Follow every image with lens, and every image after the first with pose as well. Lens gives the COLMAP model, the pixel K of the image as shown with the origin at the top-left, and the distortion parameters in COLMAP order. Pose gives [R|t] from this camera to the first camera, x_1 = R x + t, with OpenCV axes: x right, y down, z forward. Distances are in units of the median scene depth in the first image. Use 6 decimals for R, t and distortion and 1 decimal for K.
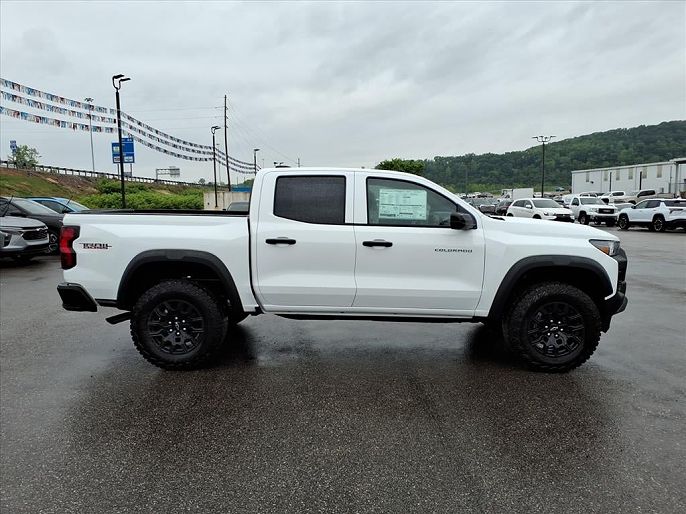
lens RADIAL K [[552.8, 0, 343.0], [0, 552.8, 257.0], [0, 0, 1]] dist [0.039014, -0.002174]
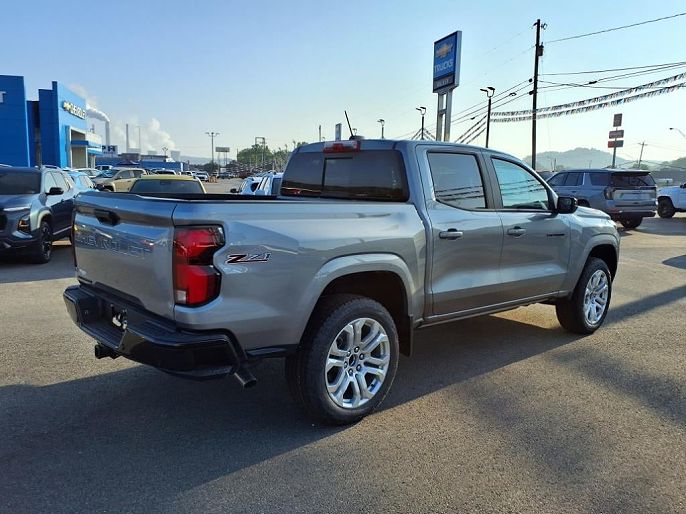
lens RADIAL K [[552.8, 0, 343.0], [0, 552.8, 257.0], [0, 0, 1]] dist [0.039014, -0.002174]
pose [[0.735479, -0.077417, 0.673110, -0.756462], [0.069073, 0.996842, 0.039178, -0.036417], [-0.674017, 0.017679, 0.738504, 0.510478]]
